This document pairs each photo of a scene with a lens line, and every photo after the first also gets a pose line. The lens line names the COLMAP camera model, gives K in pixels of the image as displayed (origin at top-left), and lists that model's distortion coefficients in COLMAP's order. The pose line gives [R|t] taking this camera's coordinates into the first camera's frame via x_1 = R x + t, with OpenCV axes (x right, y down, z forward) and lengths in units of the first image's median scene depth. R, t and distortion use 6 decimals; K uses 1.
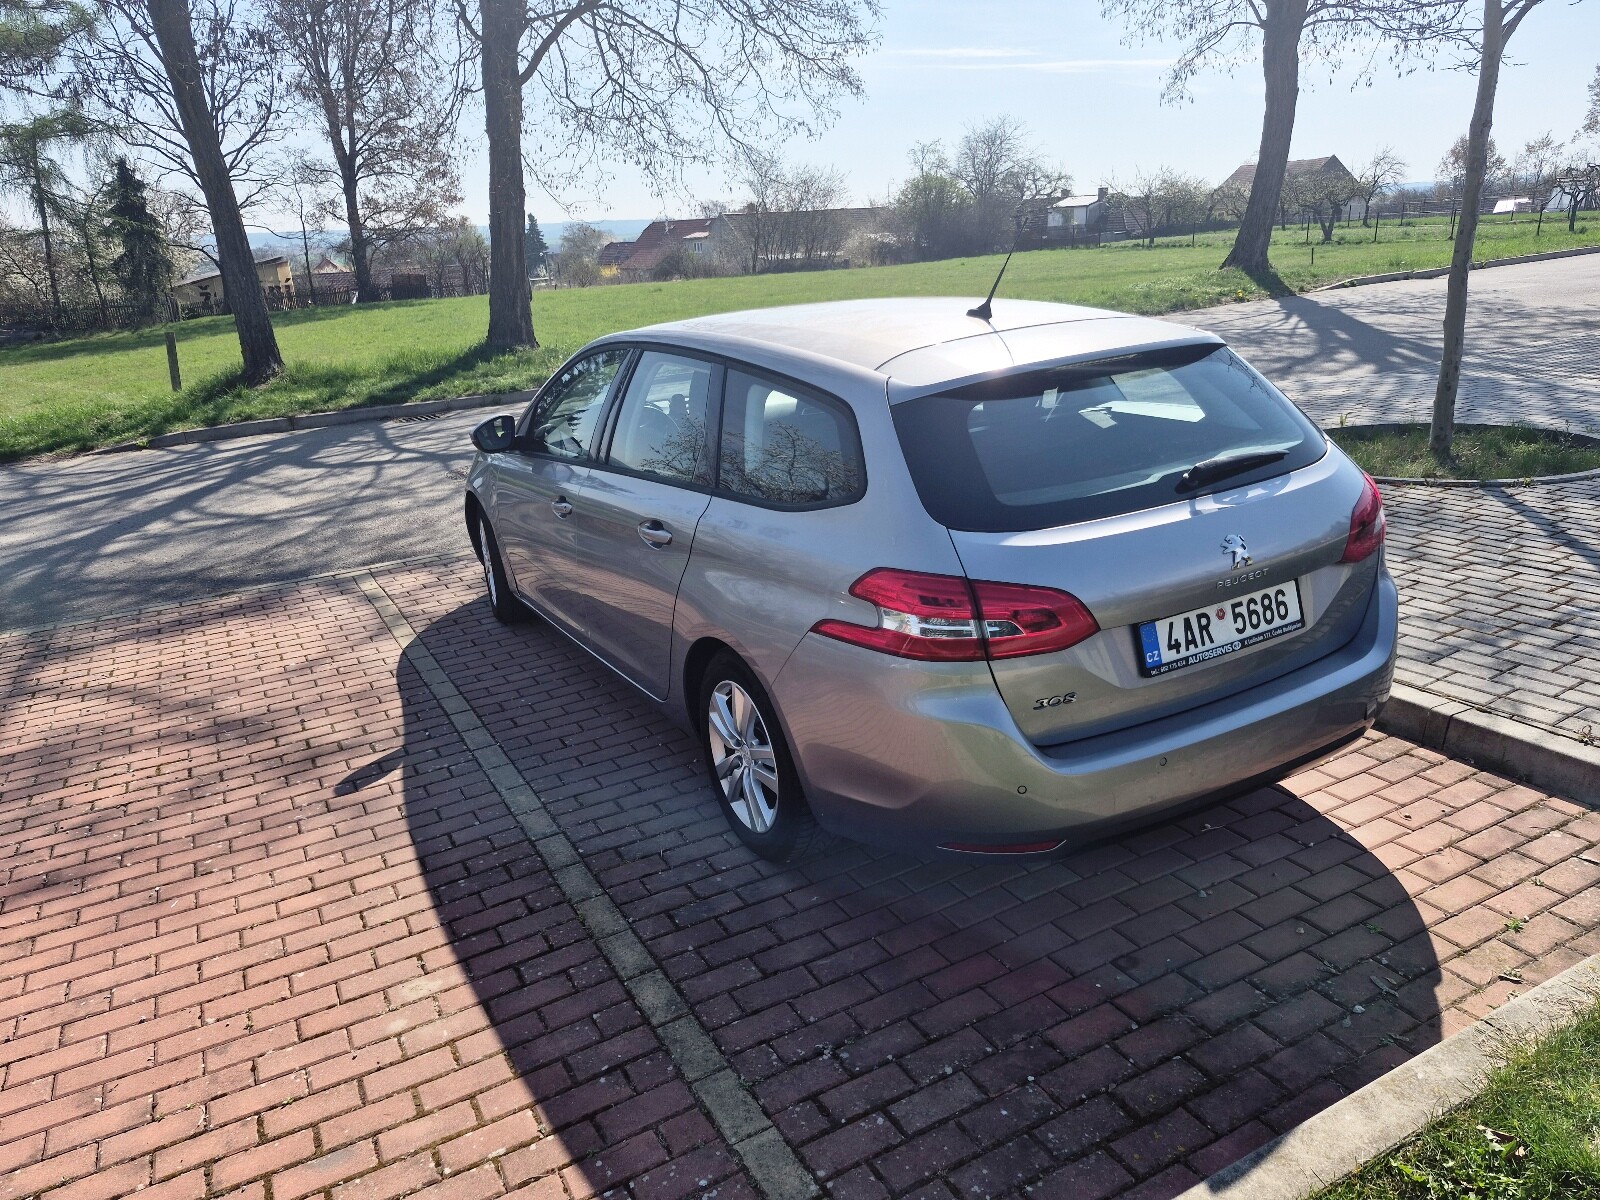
lens RADIAL K [[1113.0, 0, 803.2], [0, 1113.0, 613.7], [0, 0, 1]] dist [0.058718, -0.057781]
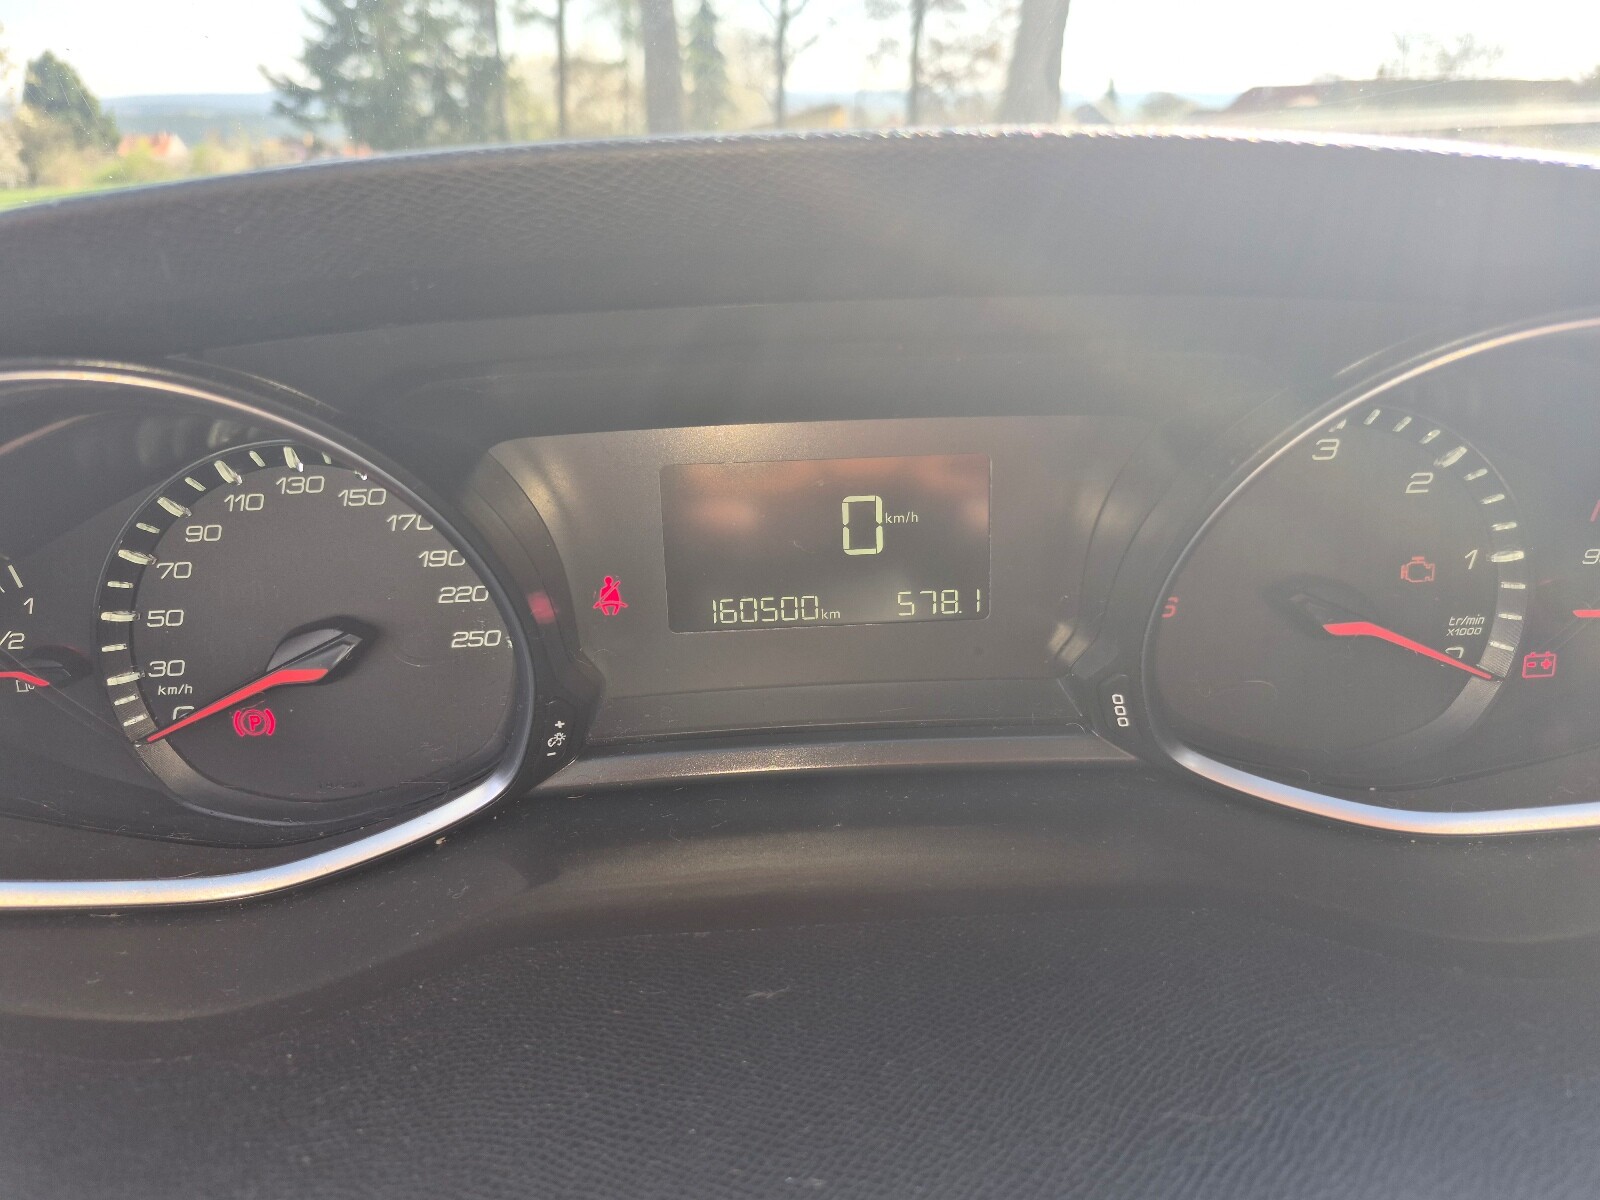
lens RADIAL K [[1162.8, 0, 800.3], [0, 1162.8, 627.9], [0, 0, 1]] dist [-0.010127, -0.005846]
pose [[0.893907, 0.220261, -0.390404, -0.179529], [-0.179882, 0.974010, 0.137649, -0.216060], [0.410576, -0.052819, 0.910295, 1.153833]]
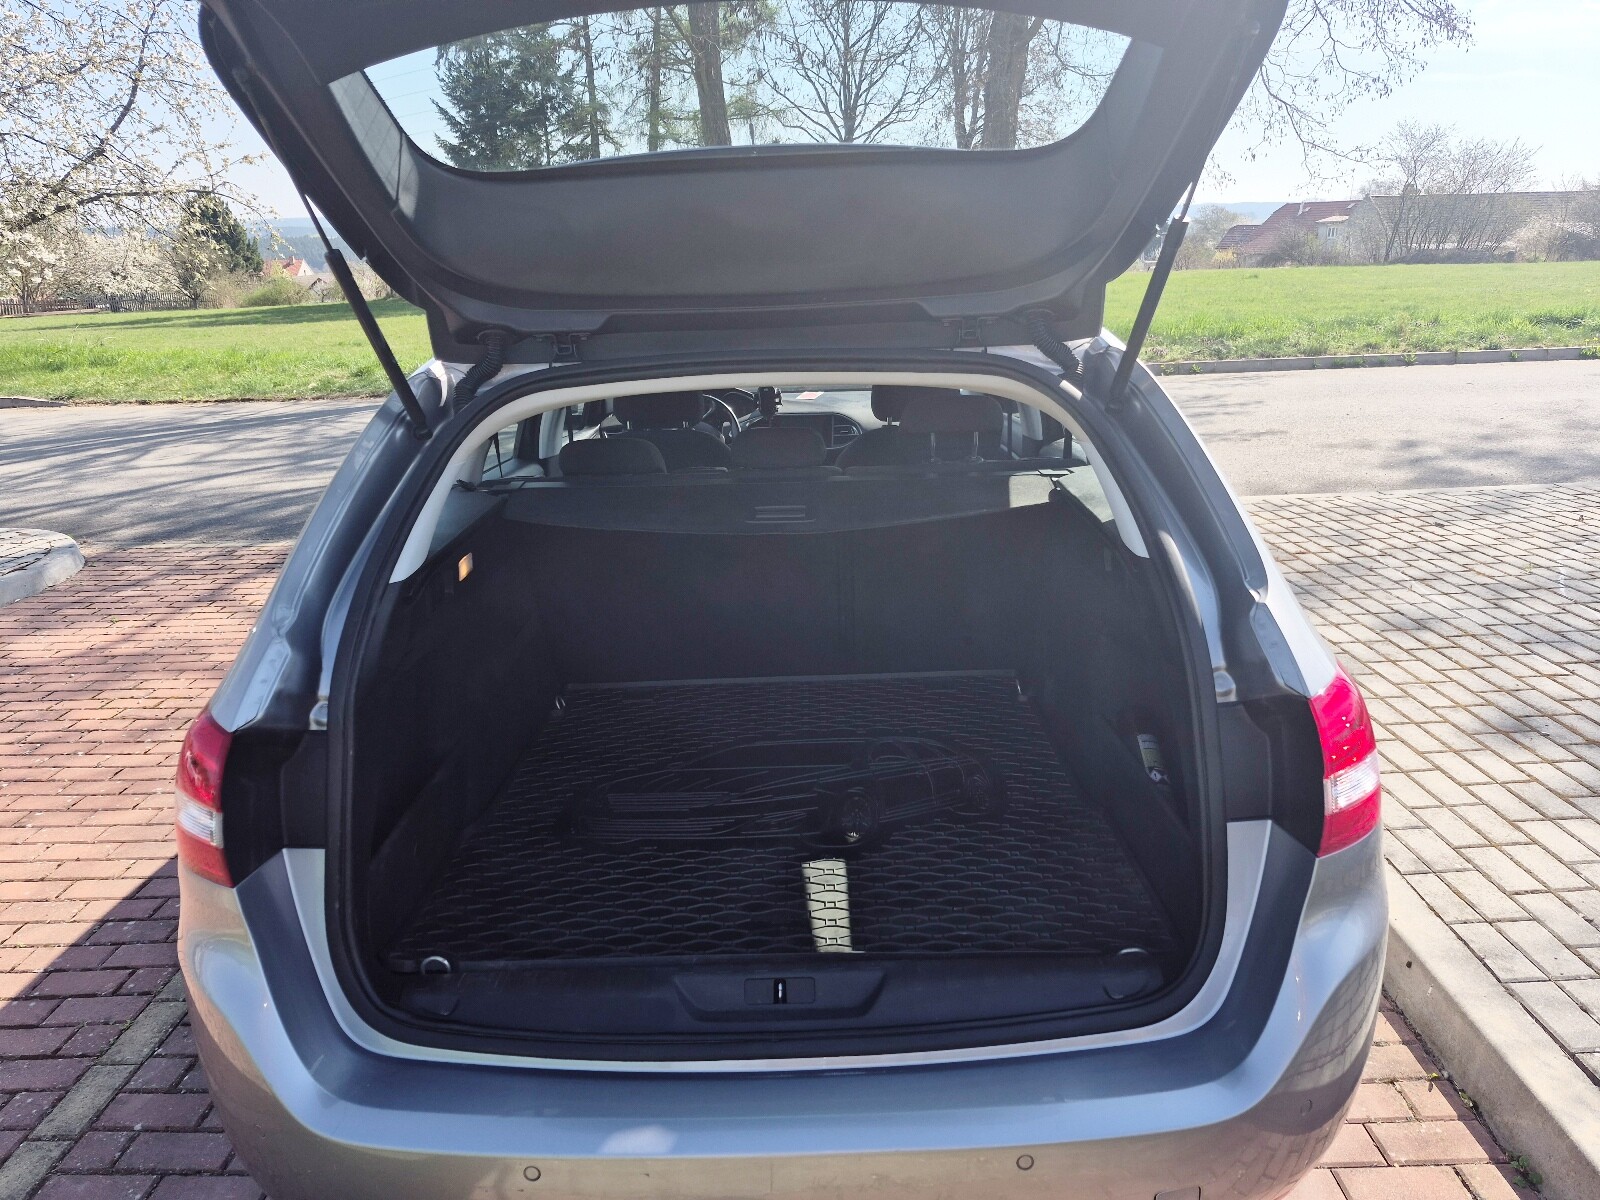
lens RADIAL K [[1127.1, 0, 803.4], [0, 1127.1, 598.7], [0, 0, 1]] dist [0.069940, -0.080982]
pose [[0.867648, 0.184295, -0.461760, 0.379935], [-0.184627, 0.981781, 0.044928, -0.104179], [0.461627, 0.046271, 0.885866, 0.355100]]
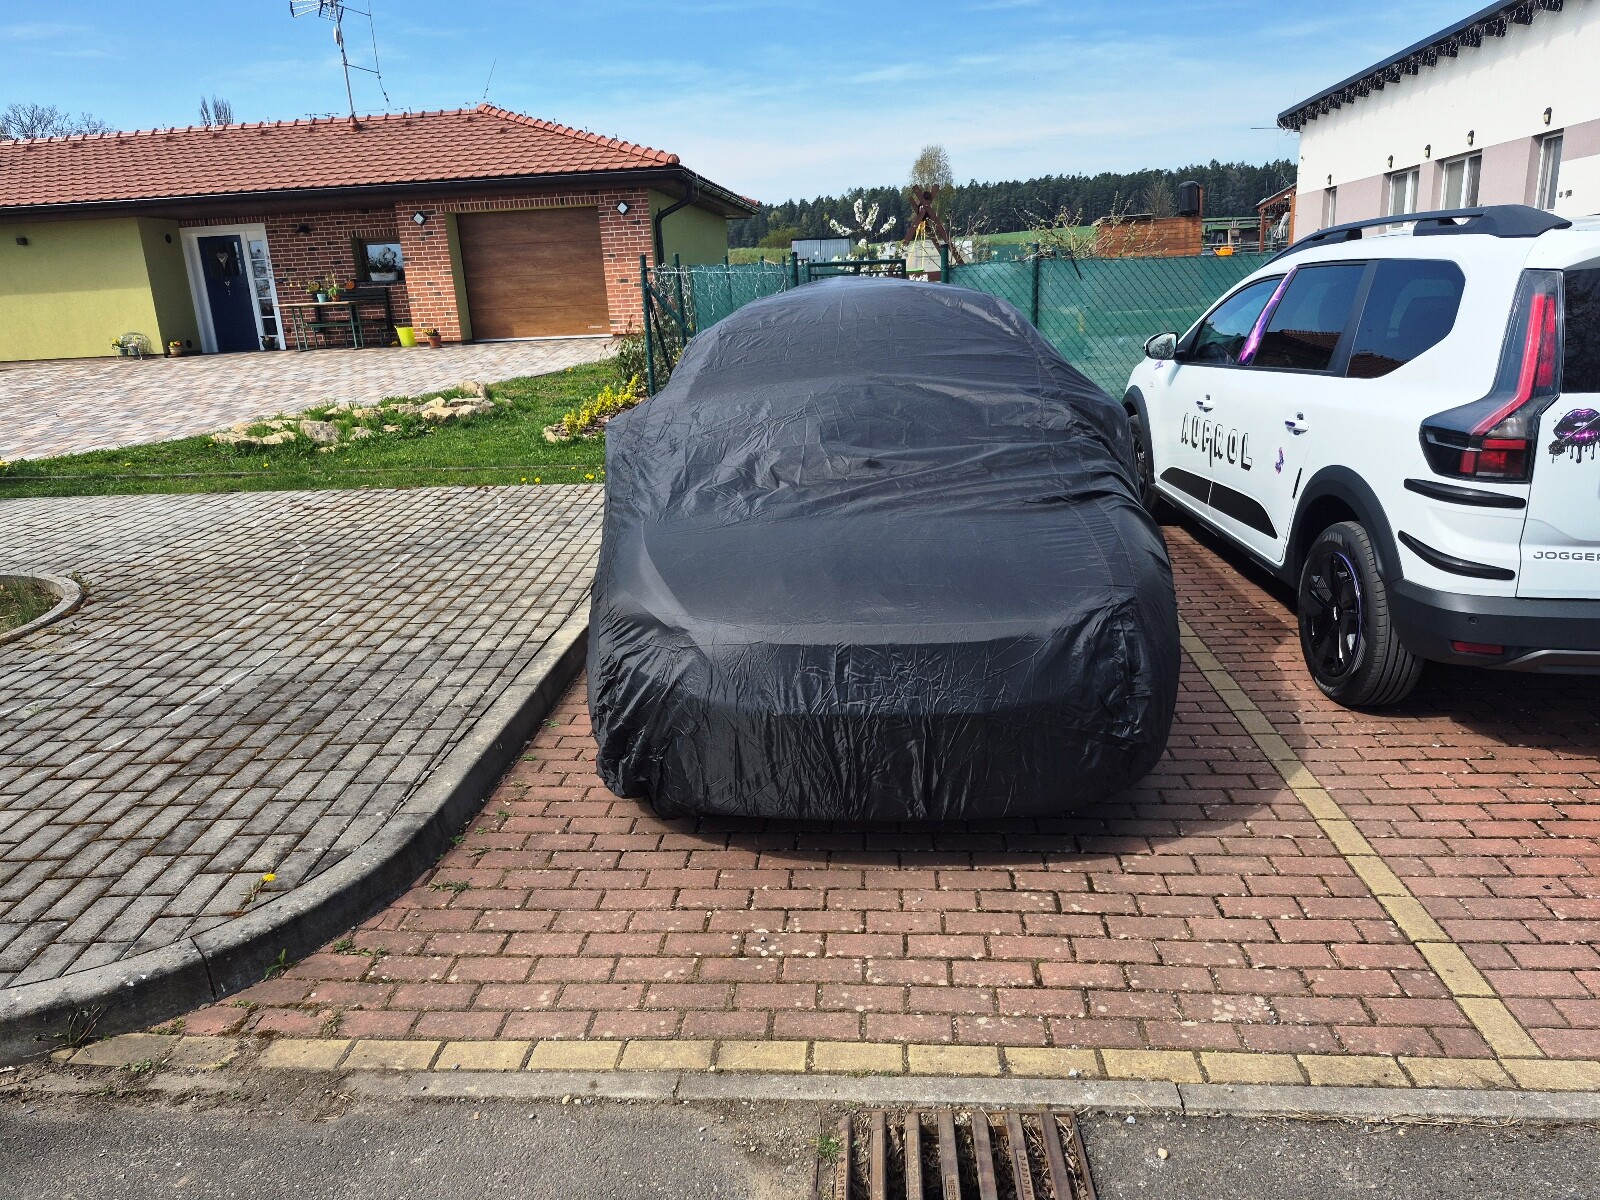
lens RADIAL K [[1127.1, 0, 803.4], [0, 1127.1, 598.7], [0, 0, 1]] dist [0.069940, -0.080982]
pose [[-0.837642, -0.055656, 0.543376, -0.633311], [0.260640, 0.833509, 0.487164, -0.616264], [-0.480023, 0.549695, -0.683676, 2.048677]]
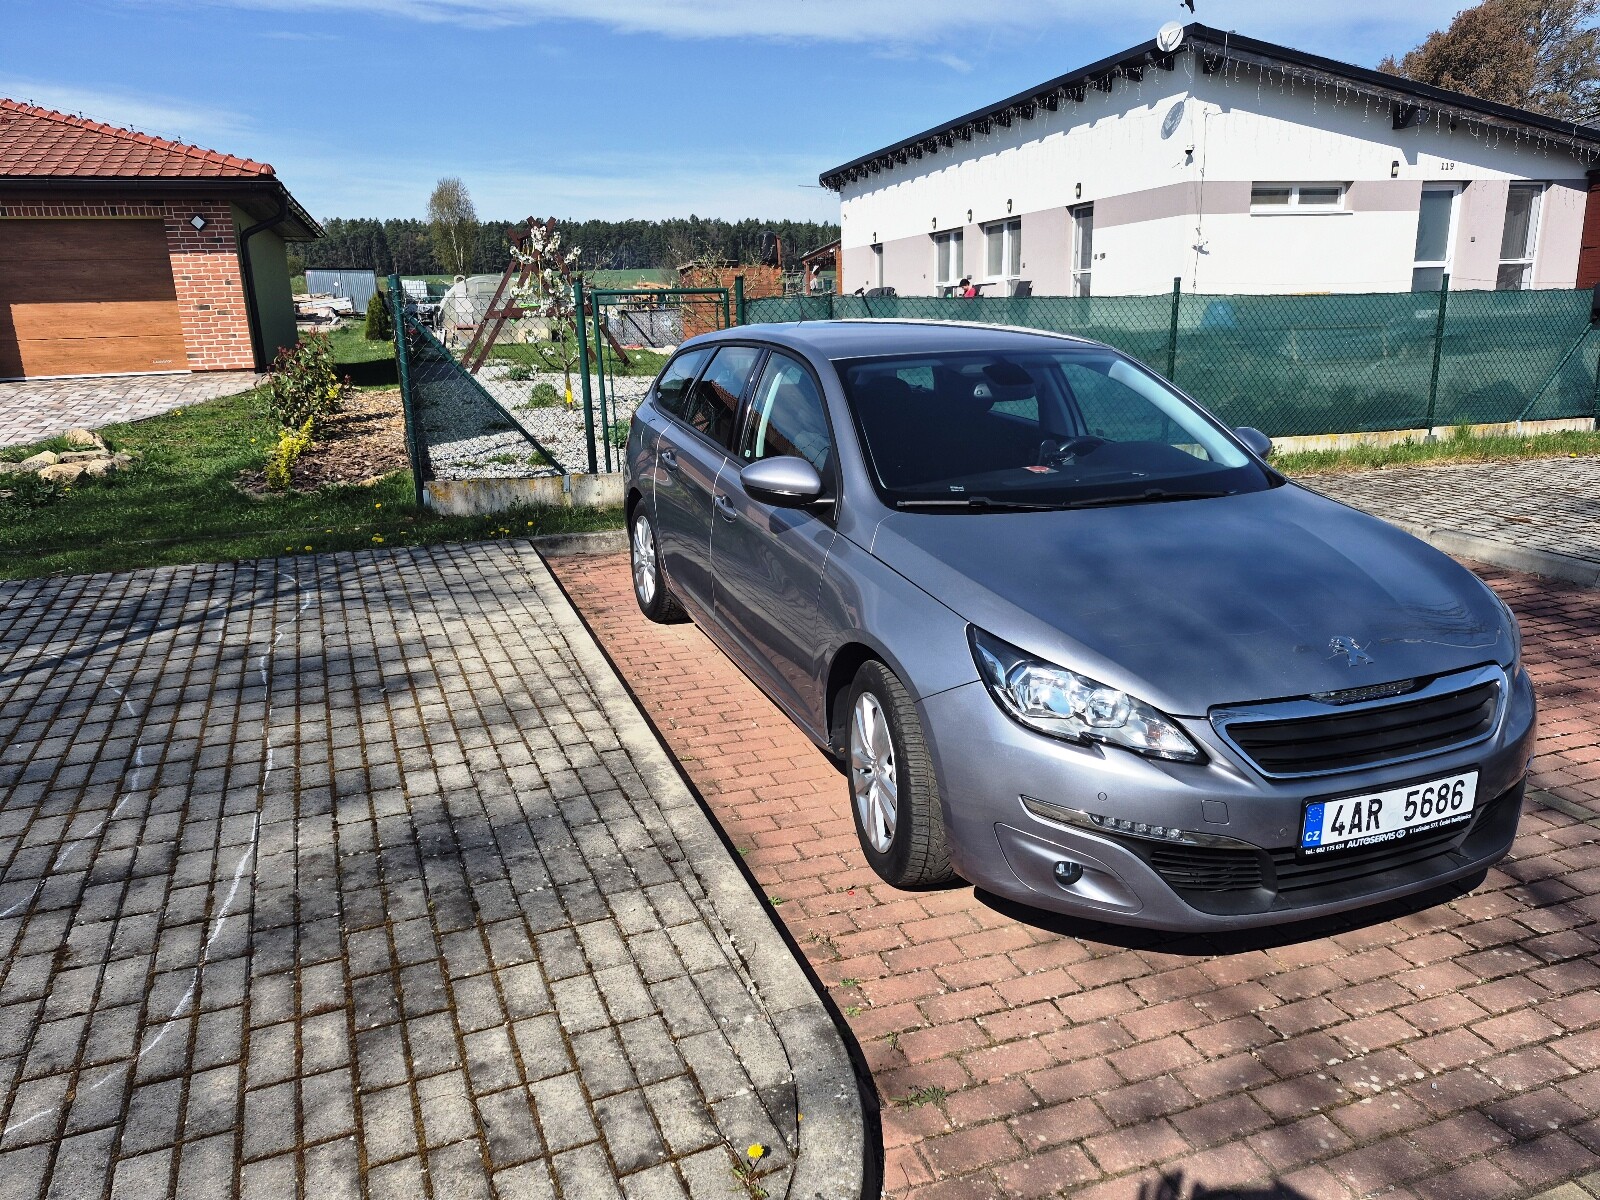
lens RADIAL K [[1127.1, 0, 803.4], [0, 1127.1, 598.7], [0, 0, 1]] dist [0.069940, -0.080982]
pose [[-0.986500, 0.039767, 0.158861, -0.079297], [0.120408, 0.833633, 0.539034, -0.663837], [-0.110996, 0.550885, -0.827167, 2.084447]]
